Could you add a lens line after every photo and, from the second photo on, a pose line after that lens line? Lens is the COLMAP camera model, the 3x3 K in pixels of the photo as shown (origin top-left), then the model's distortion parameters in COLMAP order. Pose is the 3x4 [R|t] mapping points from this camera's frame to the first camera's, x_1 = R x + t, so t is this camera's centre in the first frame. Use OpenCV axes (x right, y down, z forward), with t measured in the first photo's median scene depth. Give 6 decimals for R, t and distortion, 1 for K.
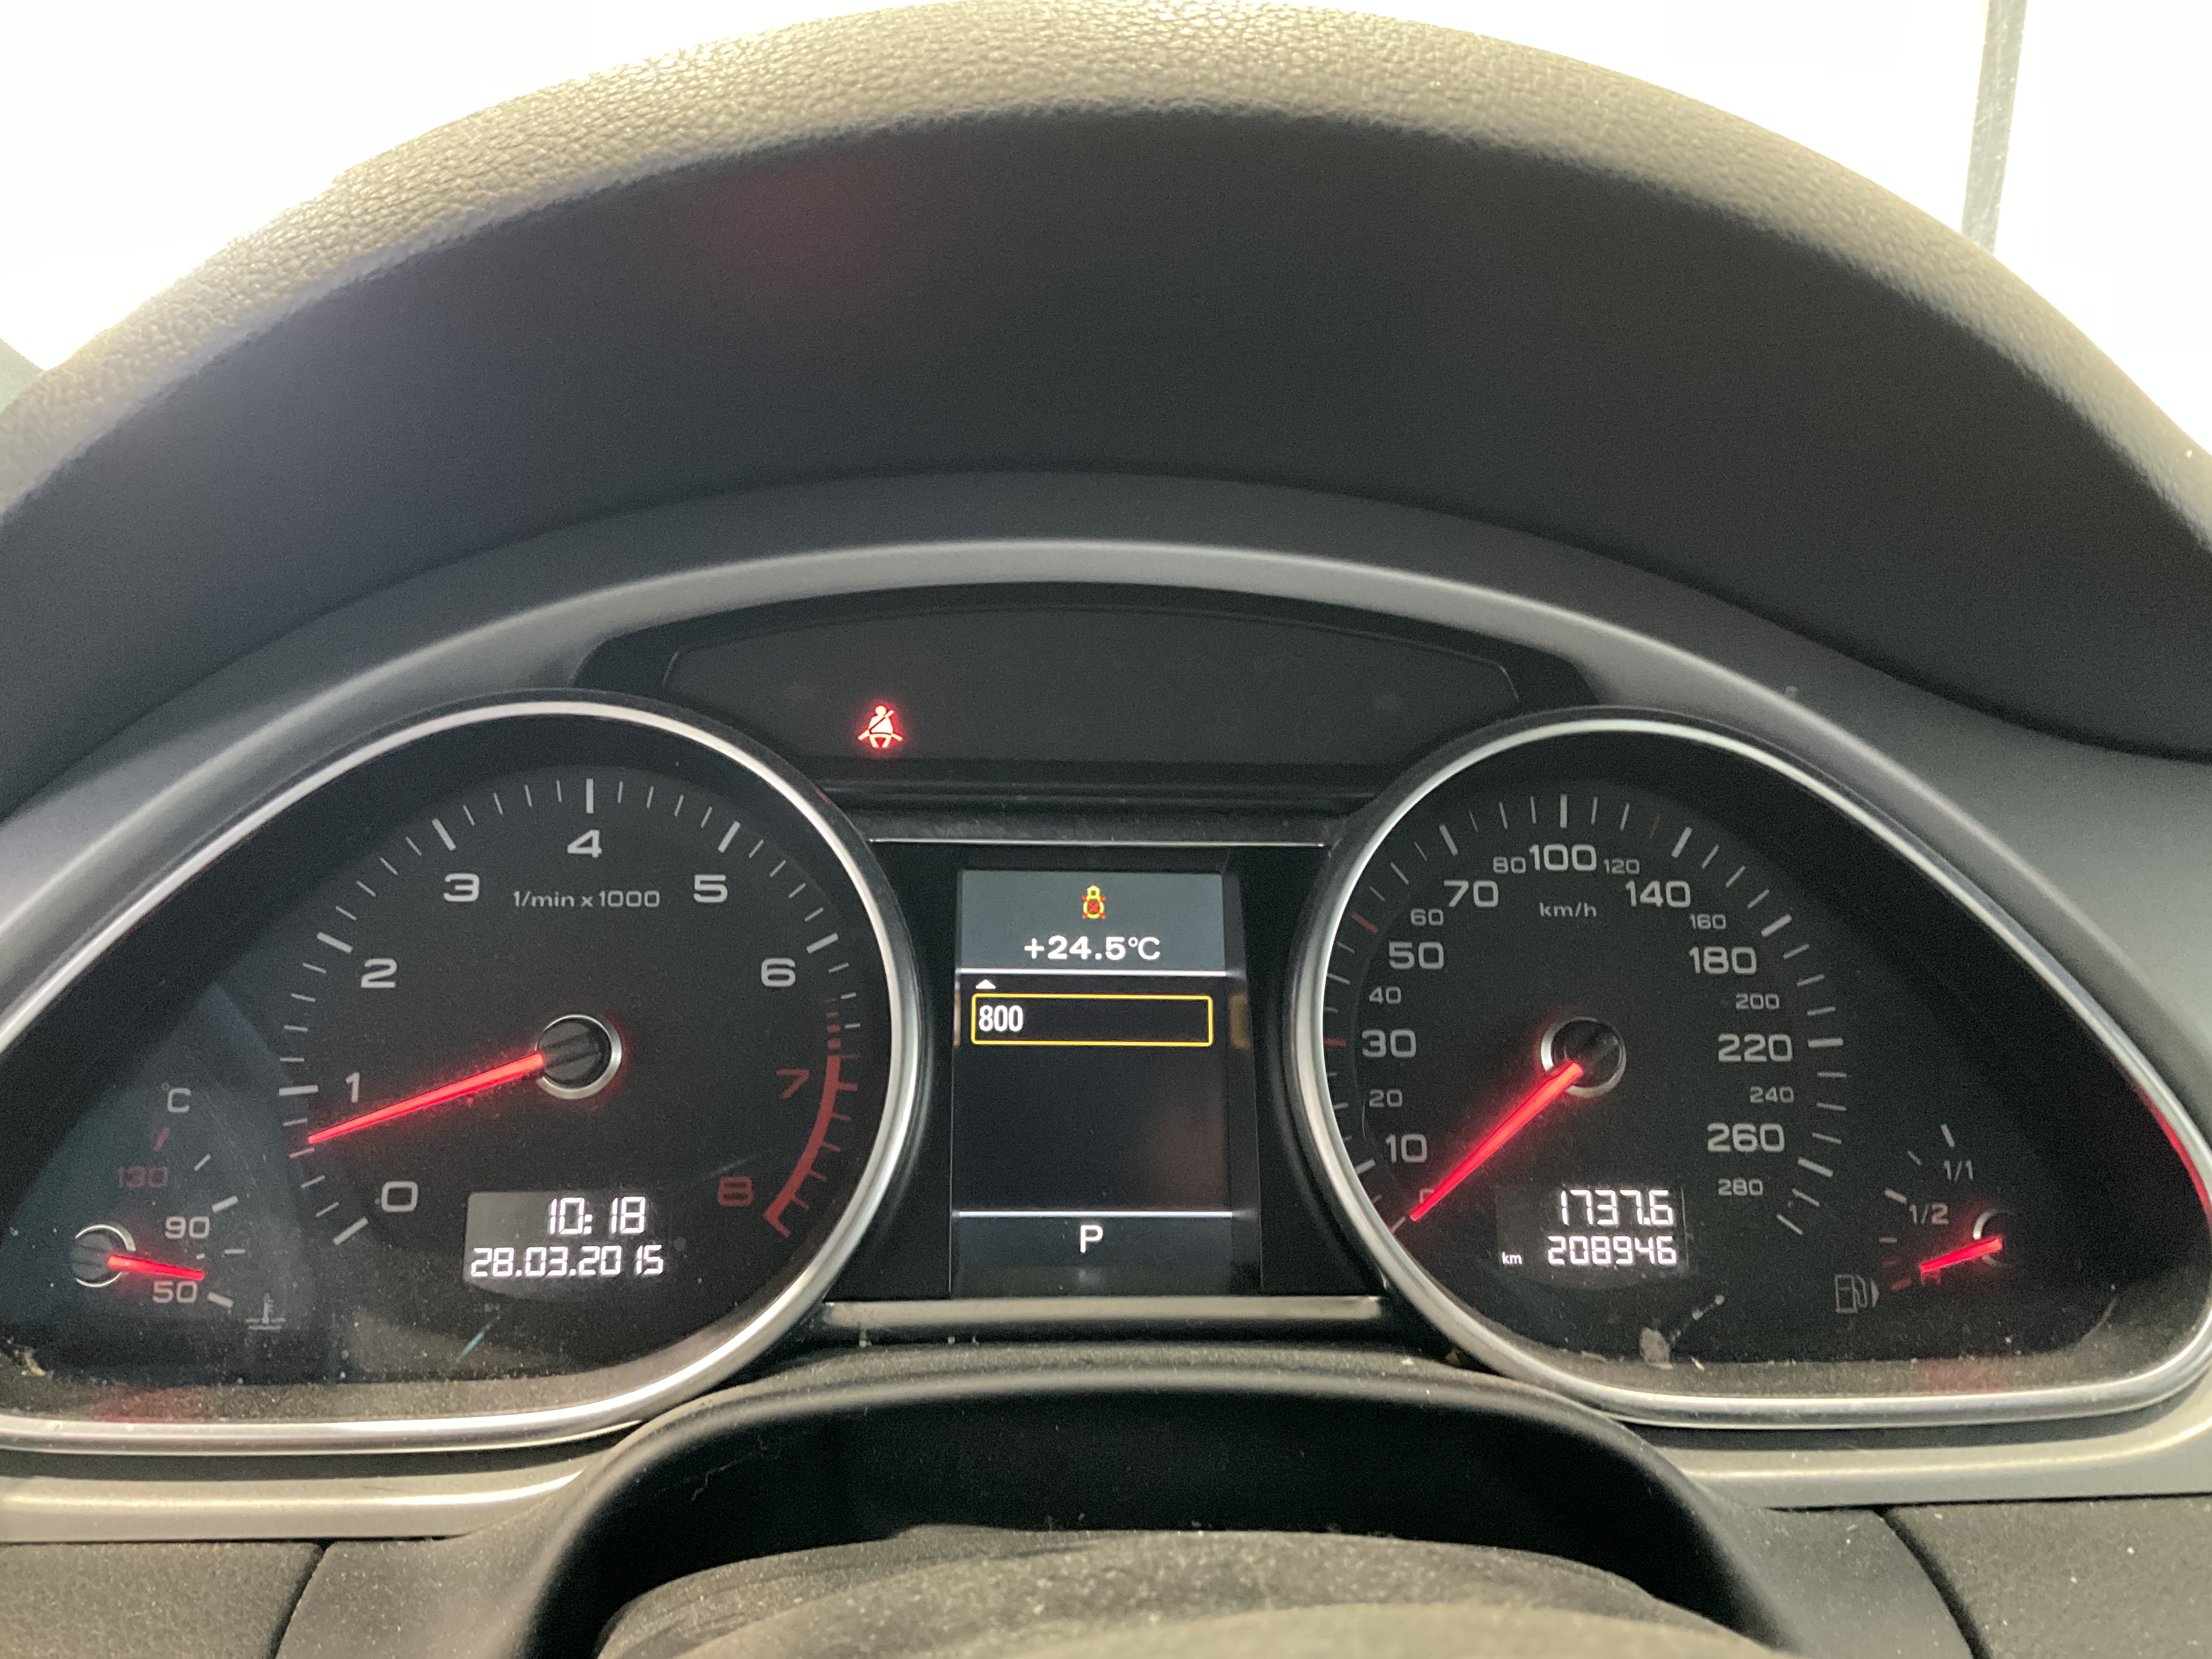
lens RADIAL K [[1859.2, 0, 1105.1], [0, 1859.2, 833.2], [0, 0, 1]] dist [0.009788, -0.039189]
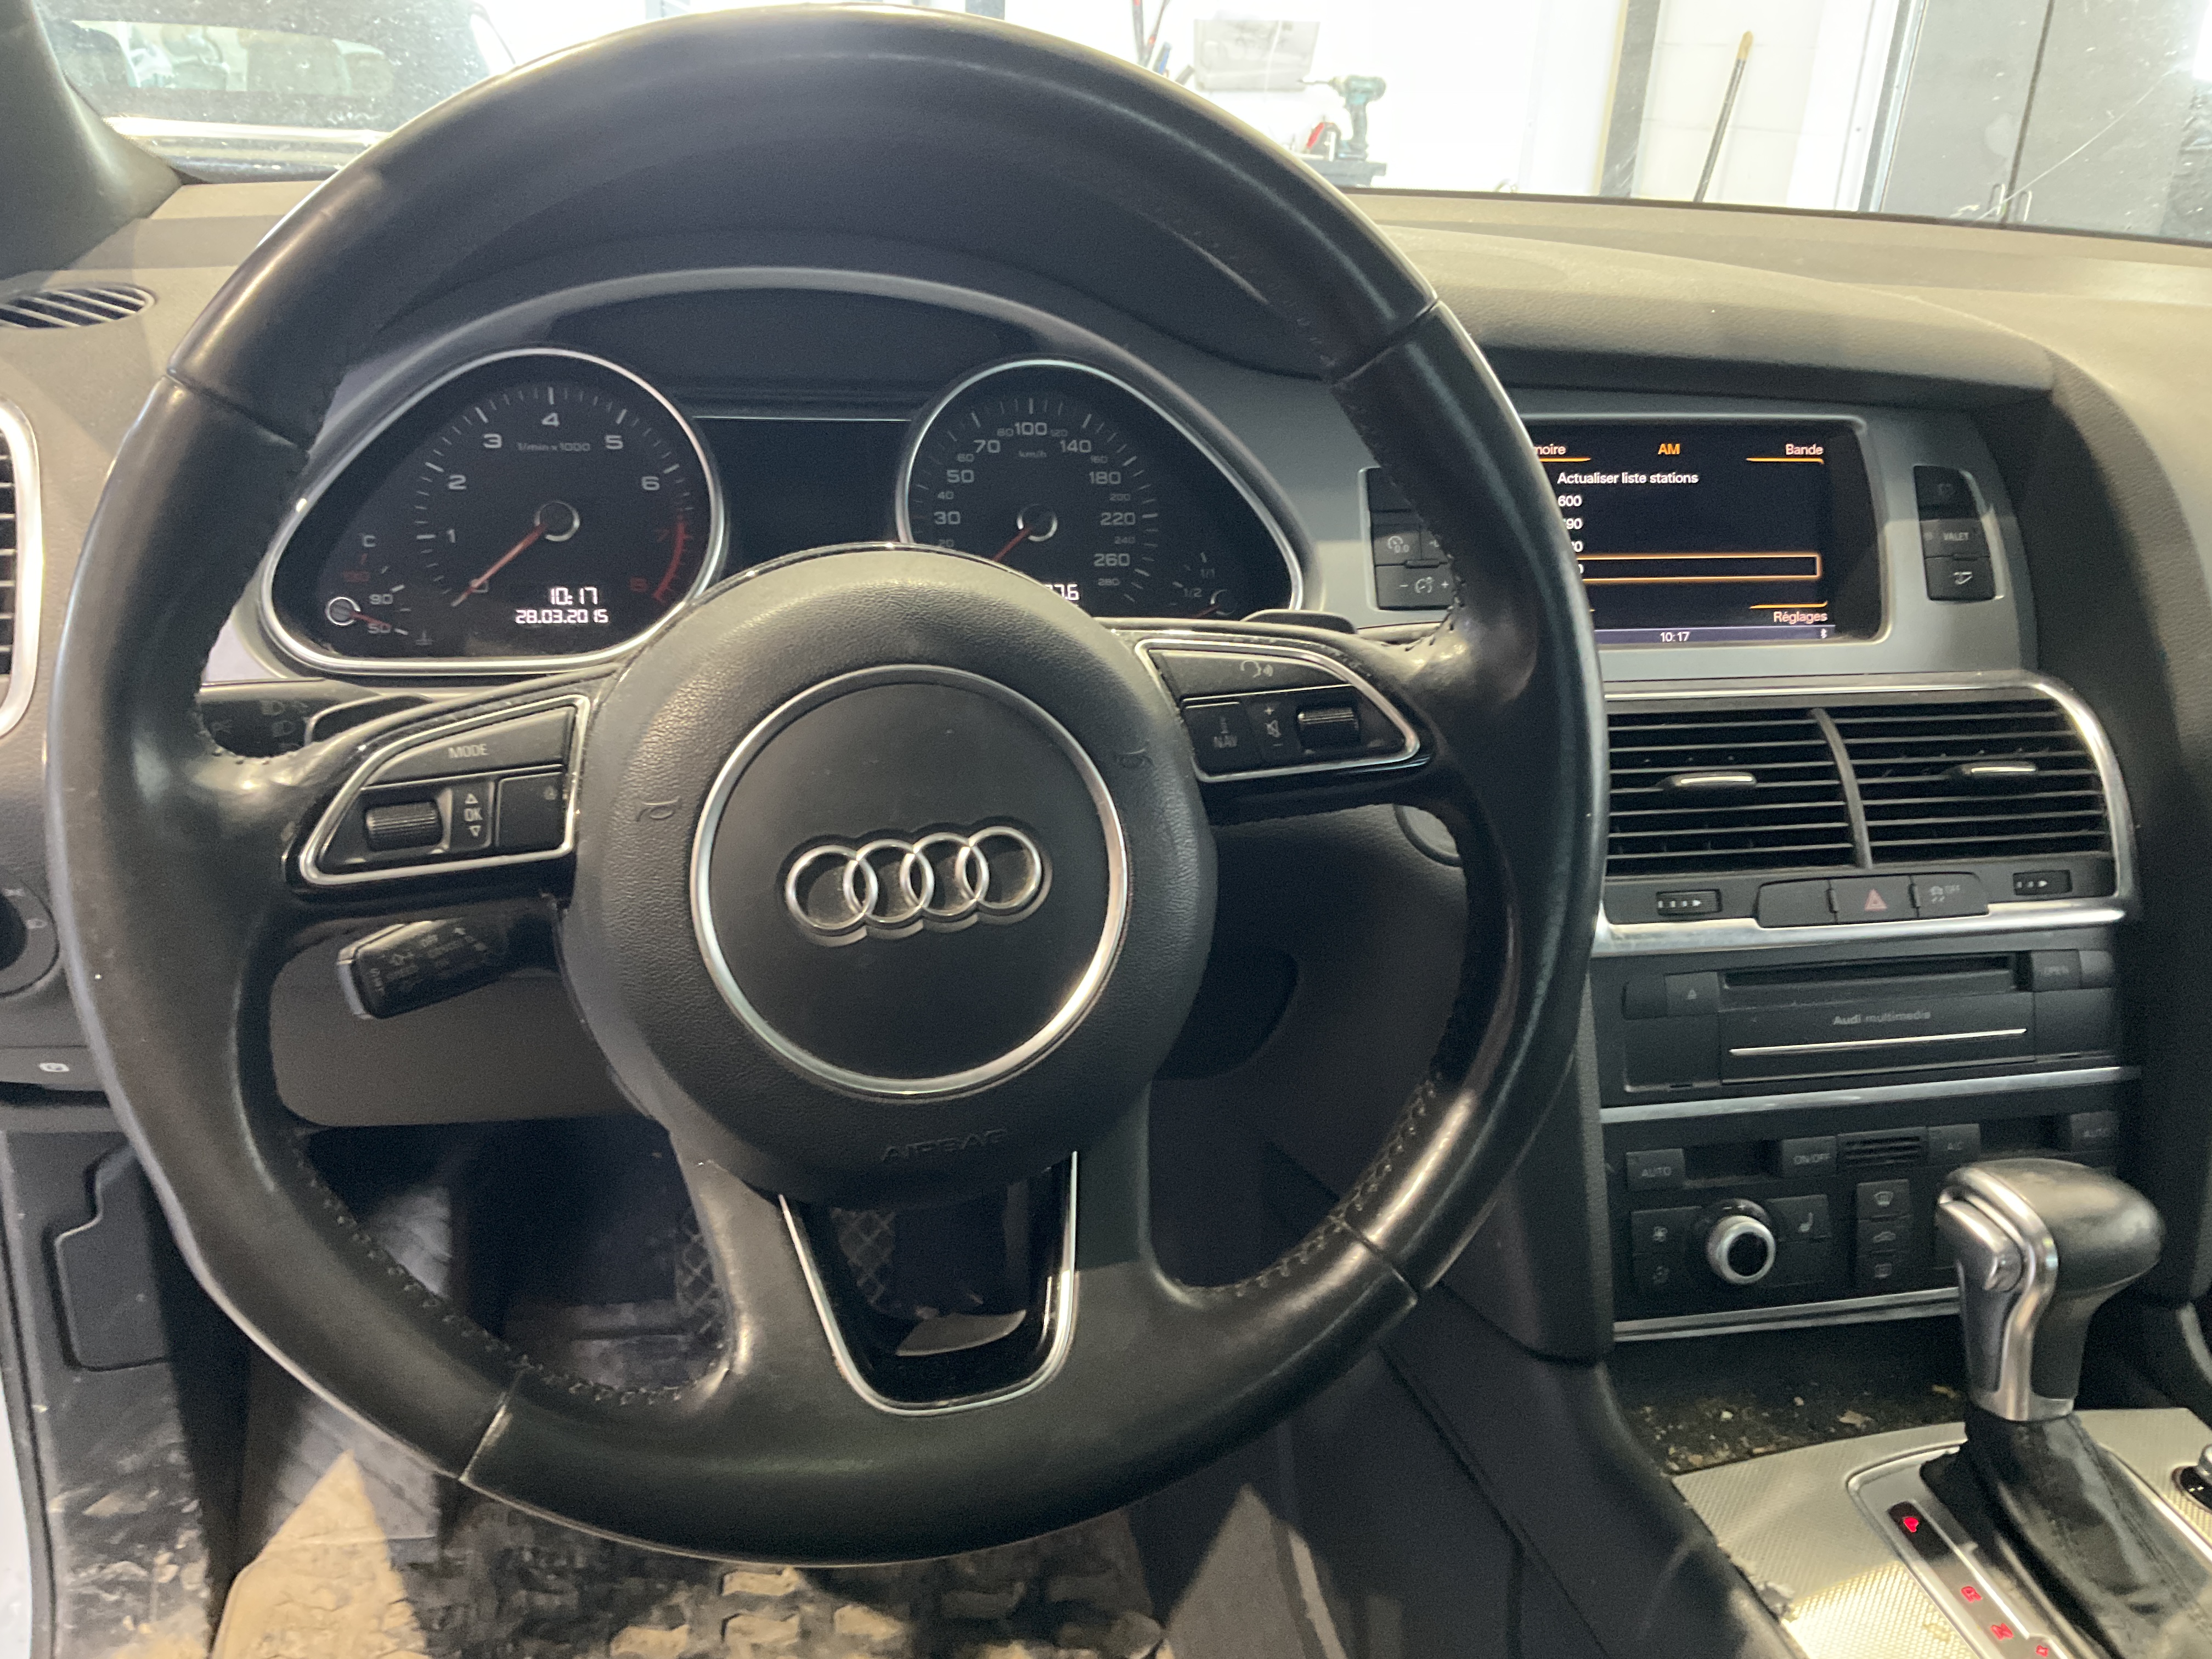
lens RADIAL K [[1859.2, 0, 1085.1], [0, 1859.2, 871.9], [0, 0, 1]] dist [0.009788, -0.039189]
pose [[0.989022, -0.033975, 0.143808, -0.009908], [0.006534, 0.982312, 0.187139, 0.115787], [-0.147622, -0.184145, 0.971750, -1.169499]]
